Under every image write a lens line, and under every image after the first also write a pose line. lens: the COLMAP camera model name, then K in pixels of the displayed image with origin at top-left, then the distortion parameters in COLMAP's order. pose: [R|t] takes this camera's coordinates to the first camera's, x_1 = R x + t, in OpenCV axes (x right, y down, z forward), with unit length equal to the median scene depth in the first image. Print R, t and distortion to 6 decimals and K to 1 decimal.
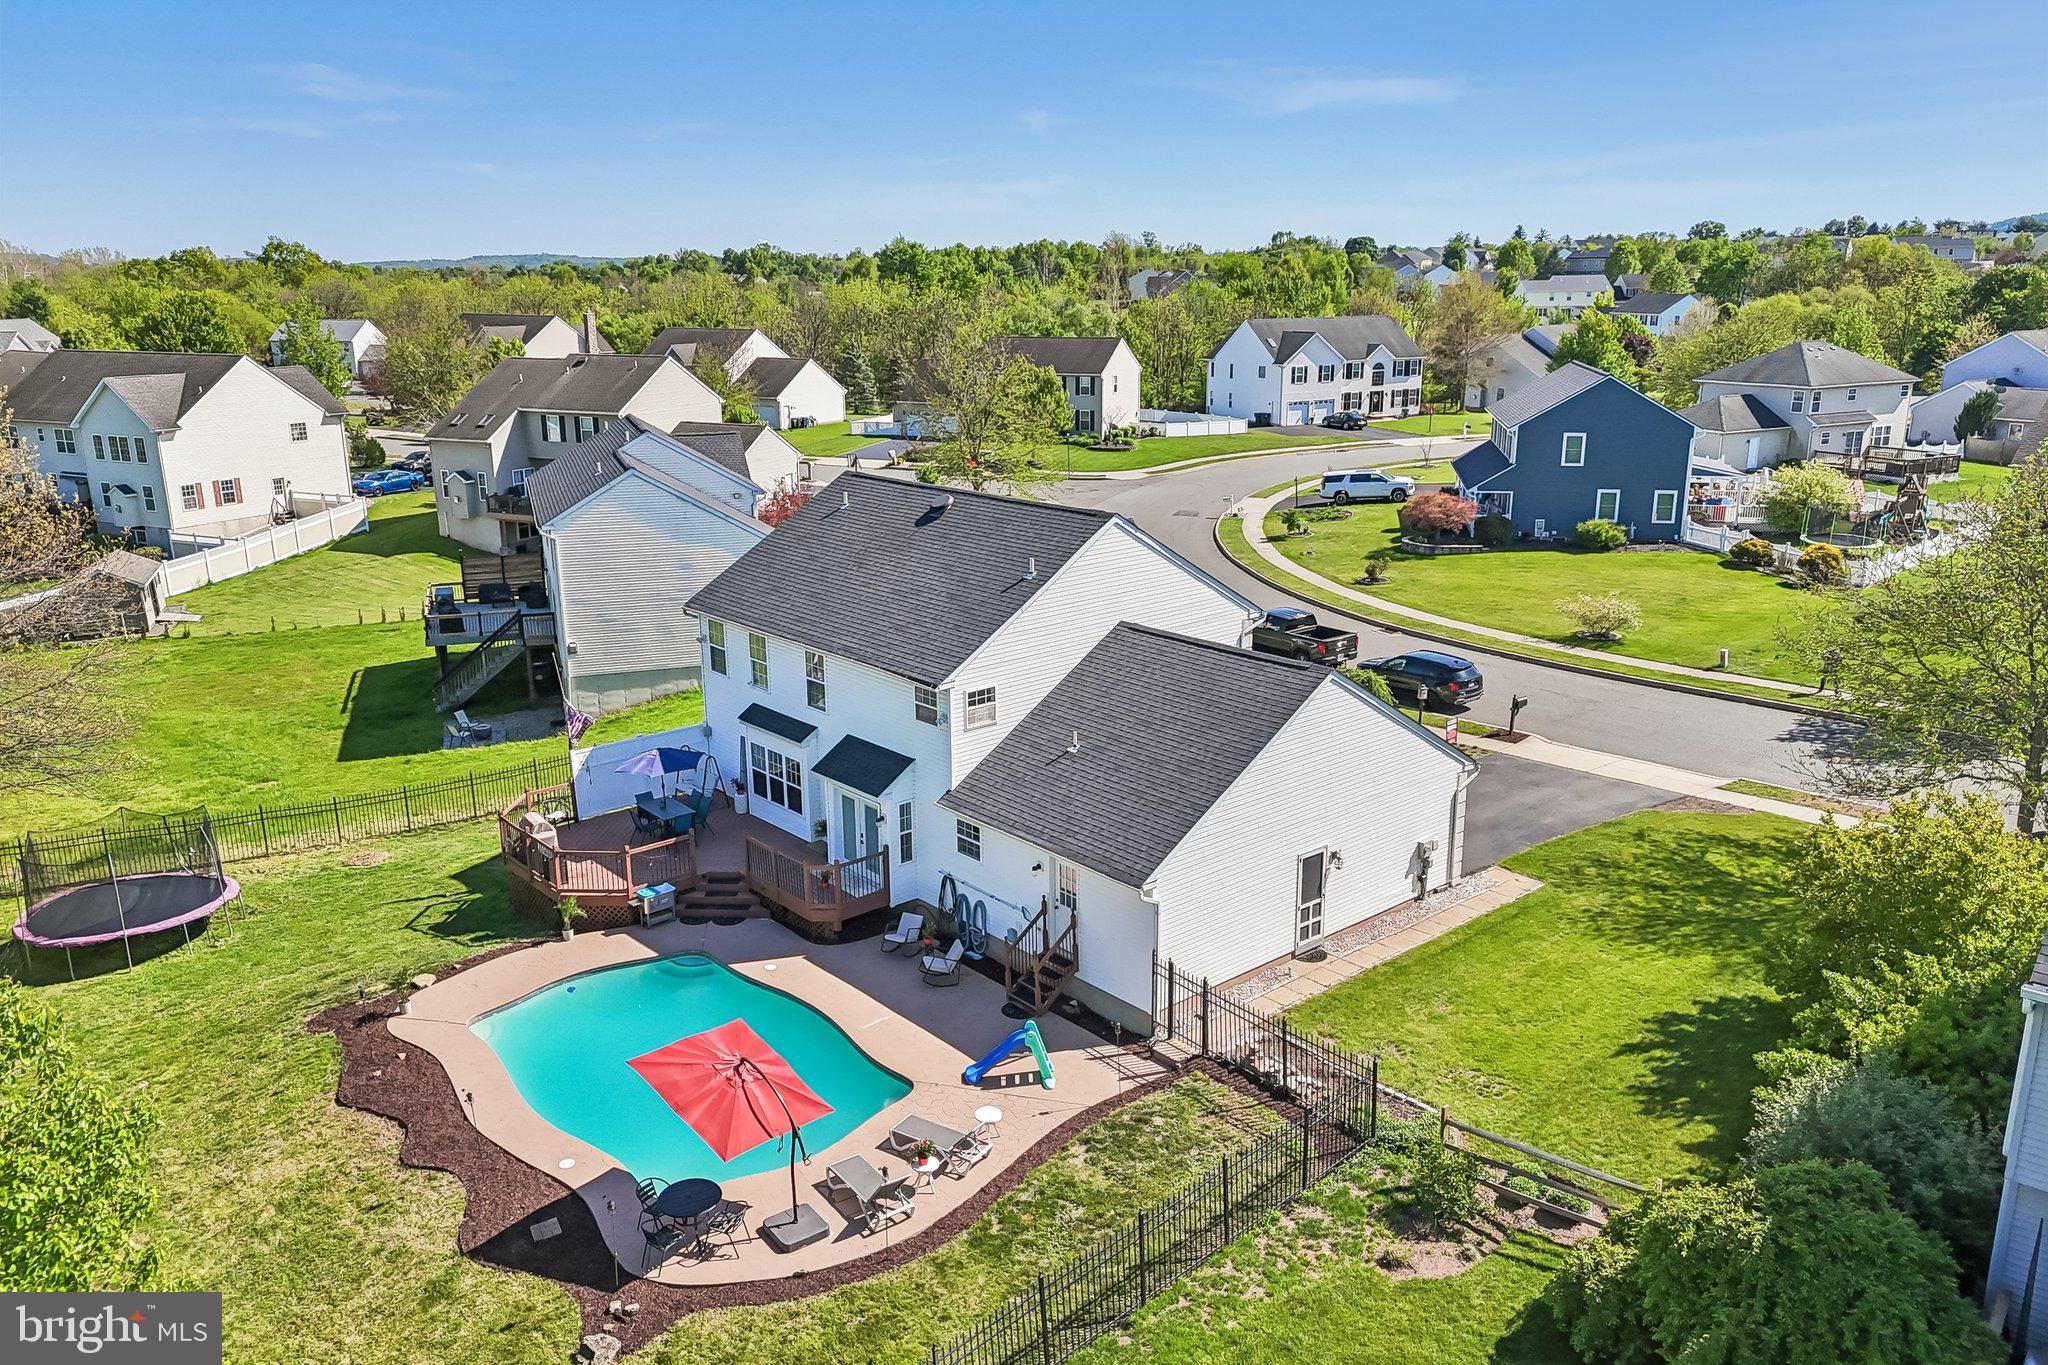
lens RADIAL K [[1504.7, 0, 1024.0], [0, 1504.7, 689.4], [0, 0, 1]] dist [0.069460, -0.062456]
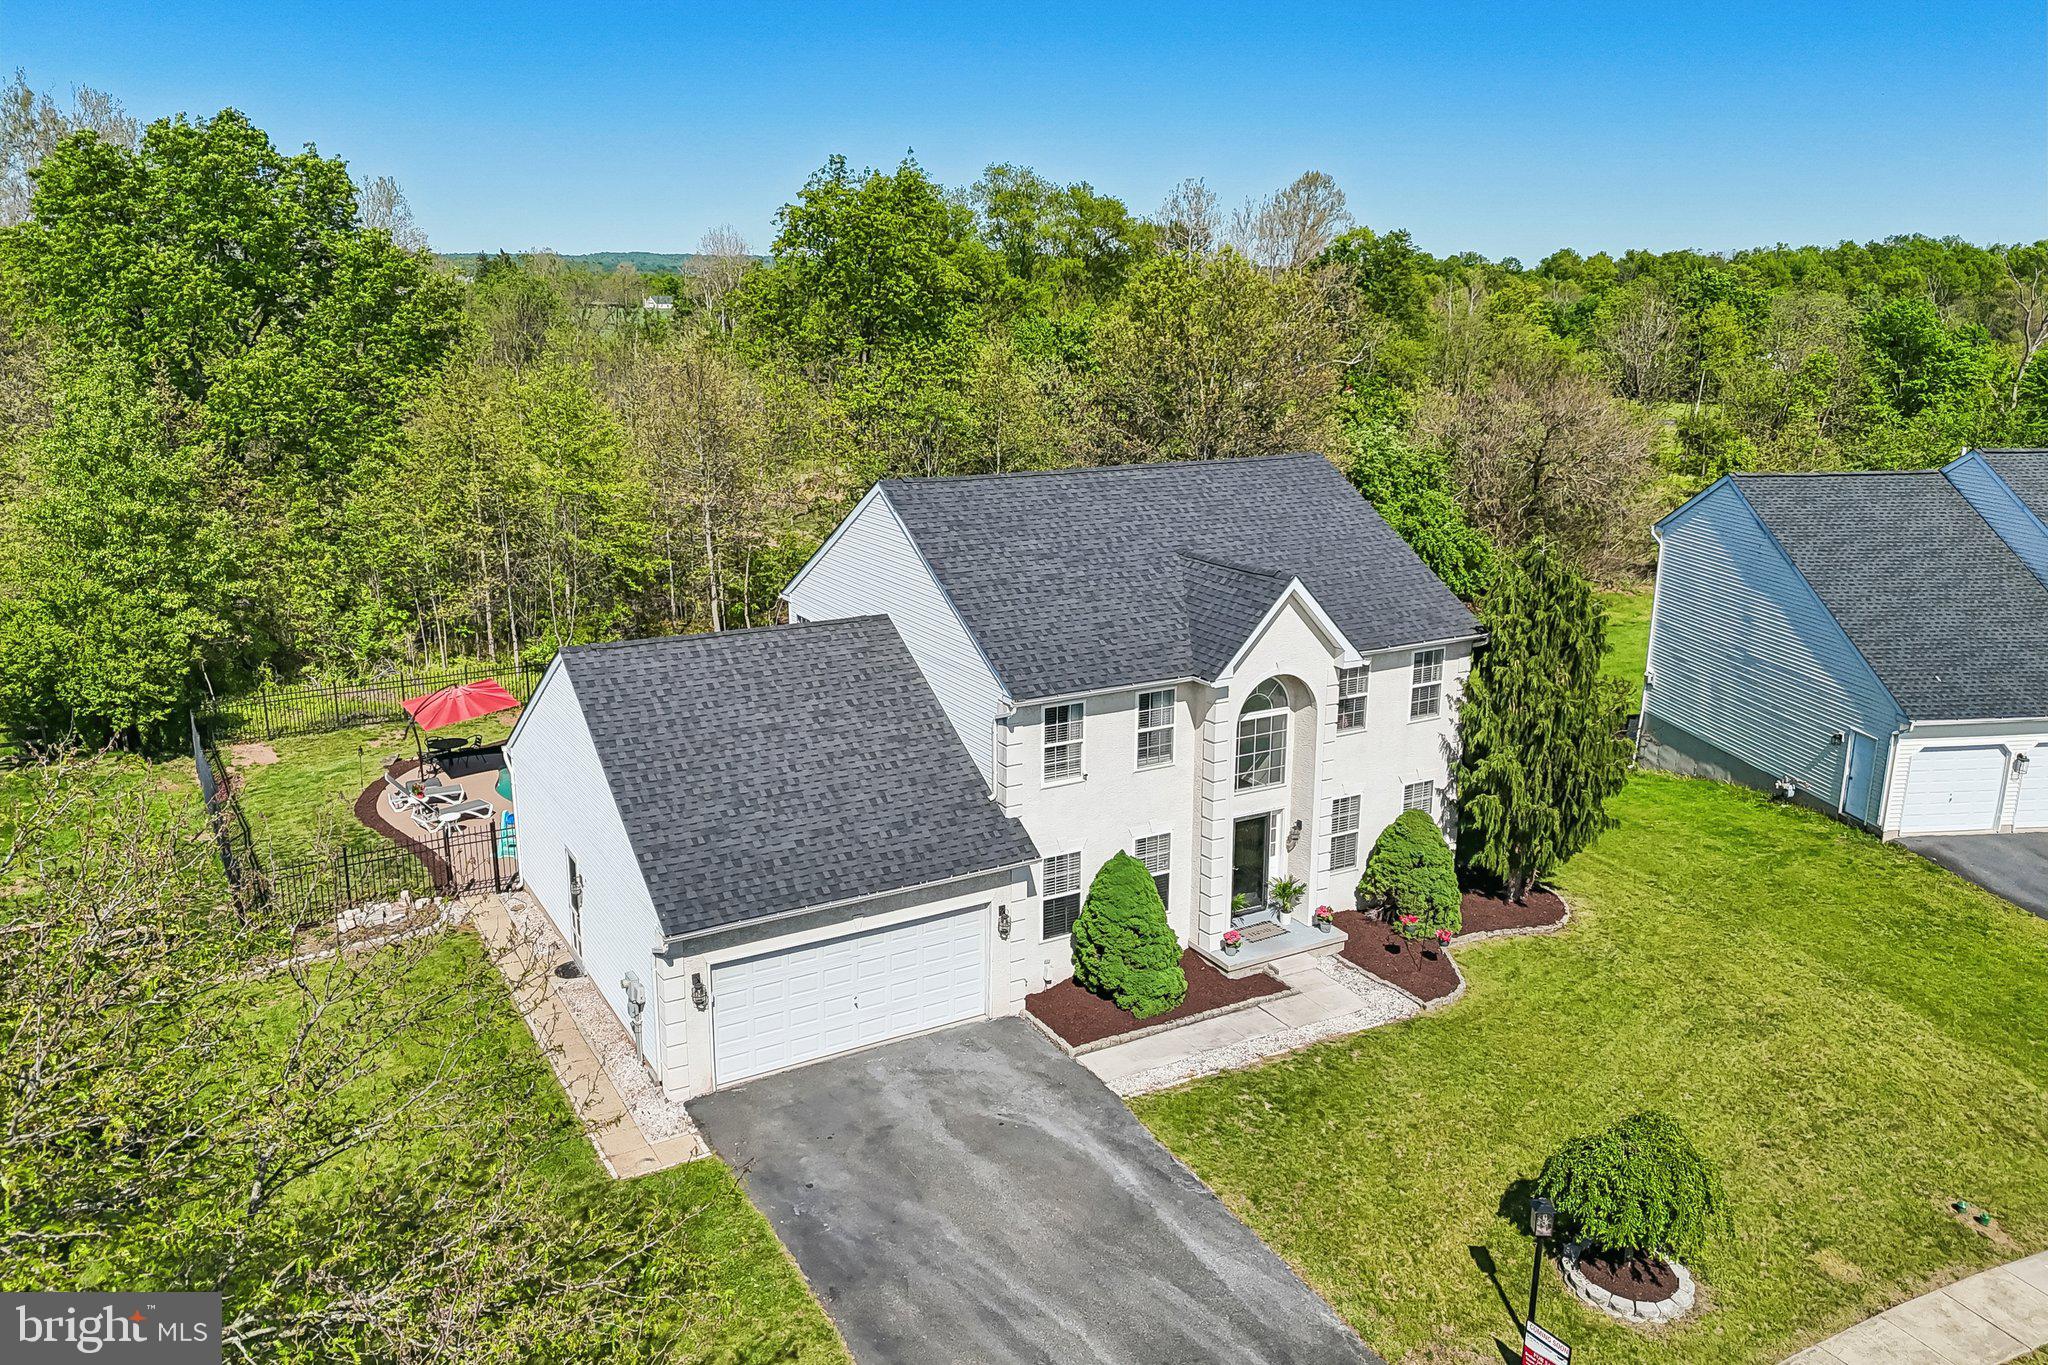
lens RADIAL K [[1504.7, 0, 1016.5], [0, 1504.7, 681.6], [0, 0, 1]] dist [0.069460, -0.062456]
pose [[-0.194919, 0.255332, -0.947002, 0.782510], [-0.262083, 0.916855, 0.301147, -0.260084], [0.945156, 0.306892, -0.111794, 1.089533]]
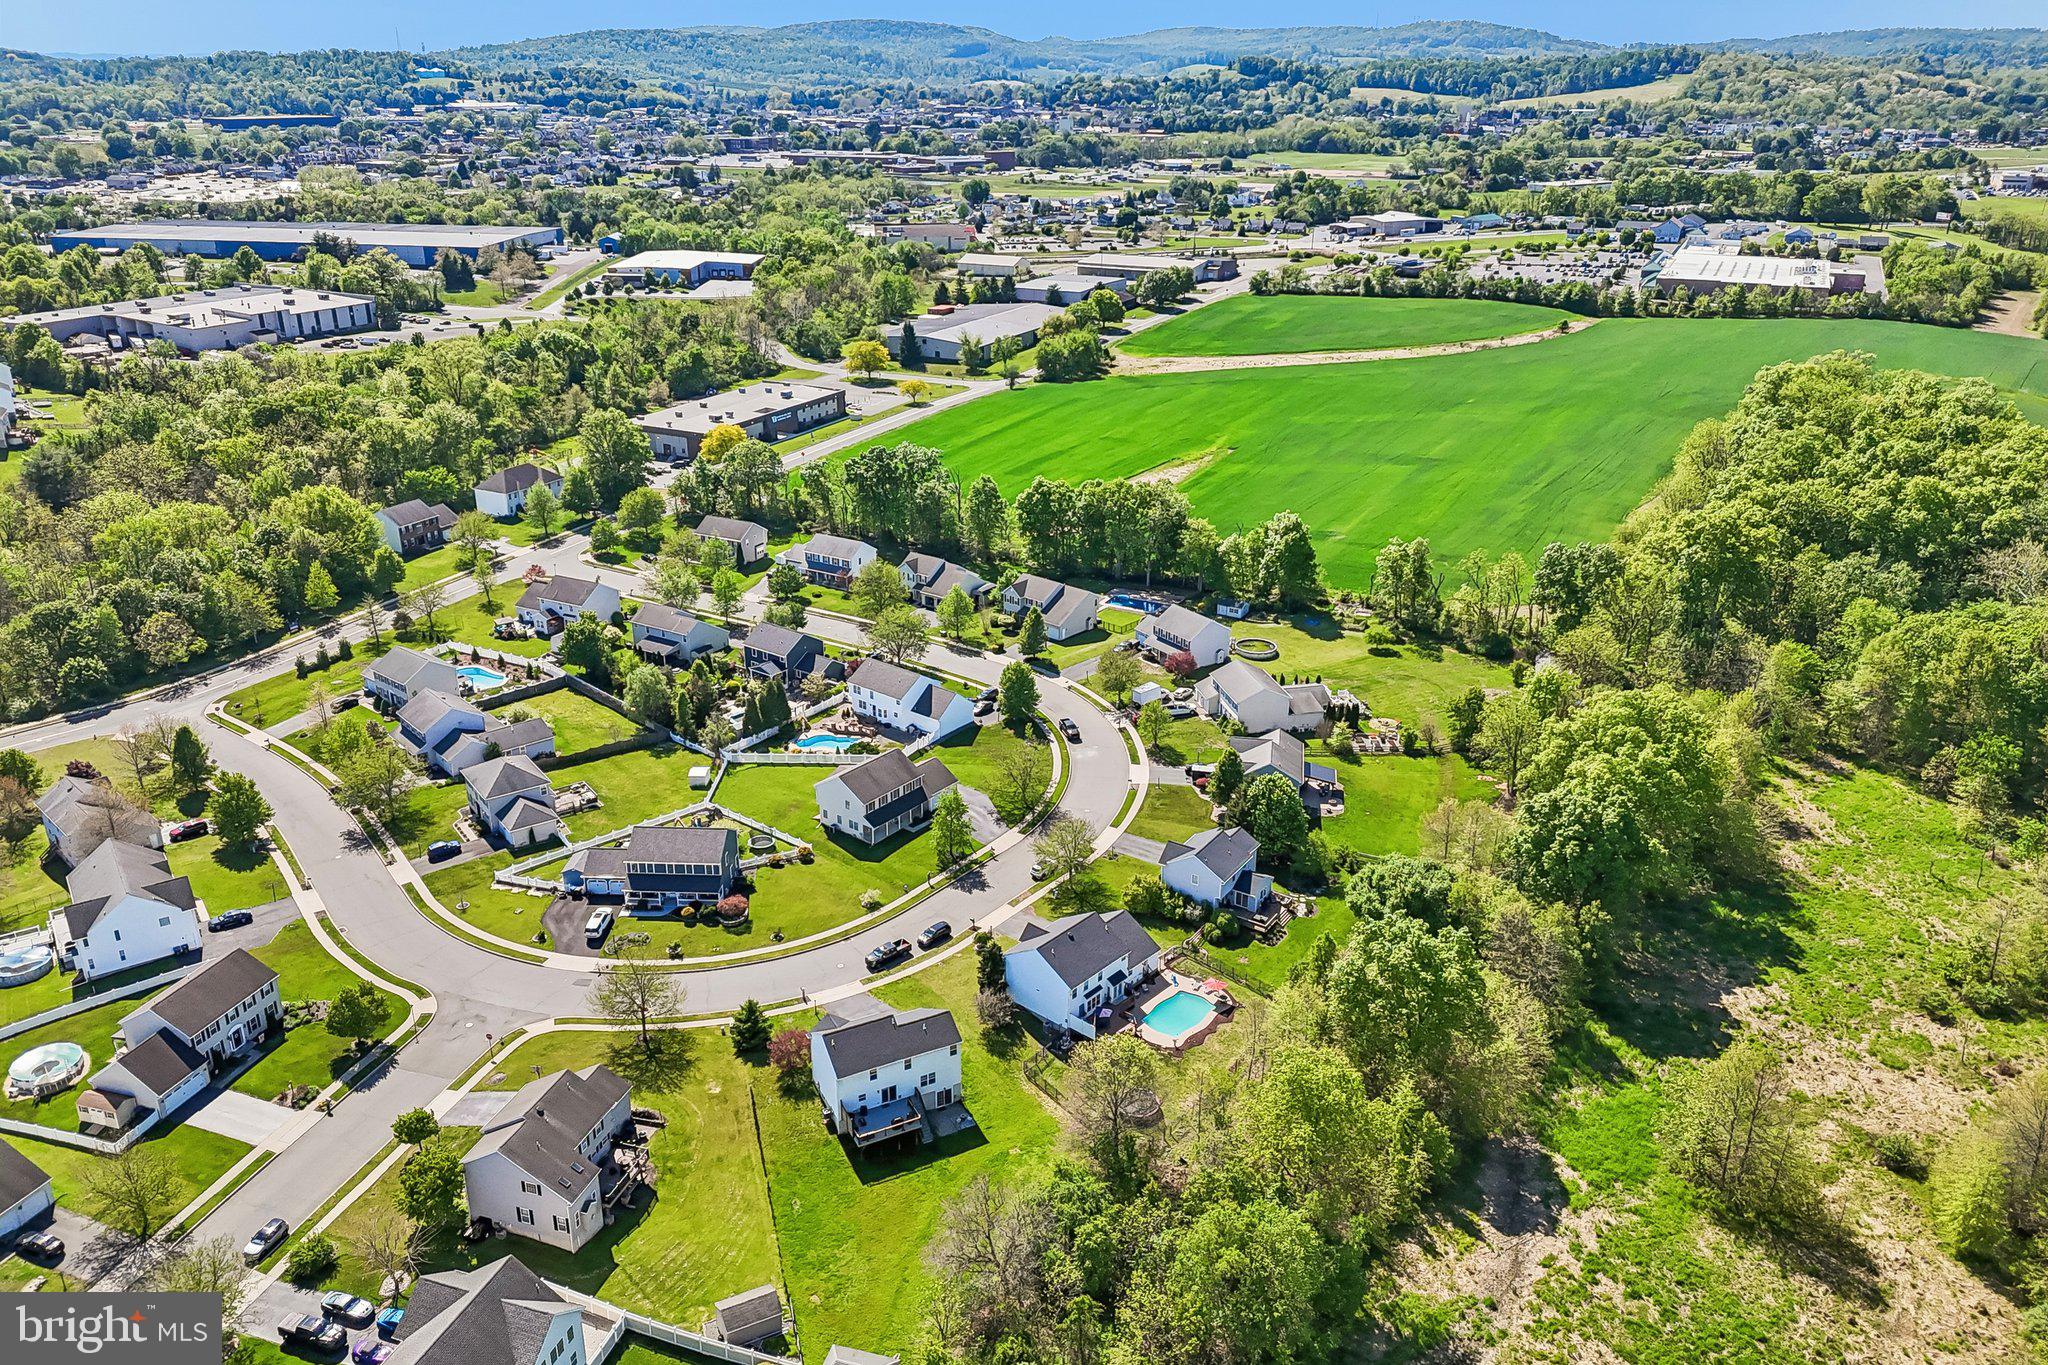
lens RADIAL K [[1504.7, 0, 1032.7], [0, 1504.7, 684.5], [0, 0, 1]] dist [0.069460, -0.062456]
pose [[-0.143373, -0.368231, 0.918613, -3.969768], [0.260062, 0.881564, 0.393969, -2.632397], [-0.954888, 0.295381, -0.030630, 1.028554]]
